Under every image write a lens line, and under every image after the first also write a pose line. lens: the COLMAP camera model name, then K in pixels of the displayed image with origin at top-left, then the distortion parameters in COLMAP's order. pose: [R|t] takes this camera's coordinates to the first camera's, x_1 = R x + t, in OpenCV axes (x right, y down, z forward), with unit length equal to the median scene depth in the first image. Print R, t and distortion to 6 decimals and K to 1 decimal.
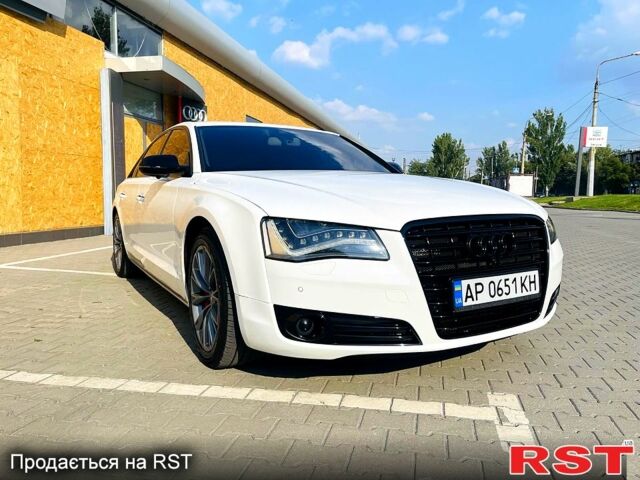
lens RADIAL K [[479.7, 0, 321.6], [0, 479.7, 245.5], [0, 0, 1]] dist [0.020229, -0.041284]
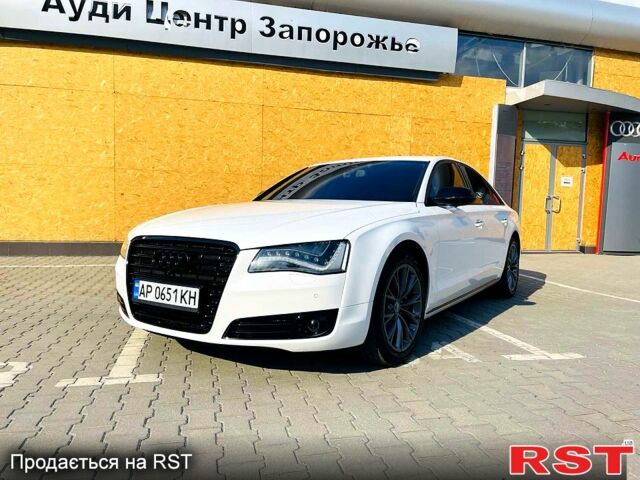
lens RADIAL K [[479.7, 0, 320.8], [0, 479.7, 238.2], [0, 0, 1]] dist [0.020229, -0.041284]
pose [[0.450892, 0.059254, -0.890610, 0.457581], [-0.114163, 0.993427, 0.008298, -0.031625], [0.885248, 0.097933, 0.454693, 0.209170]]
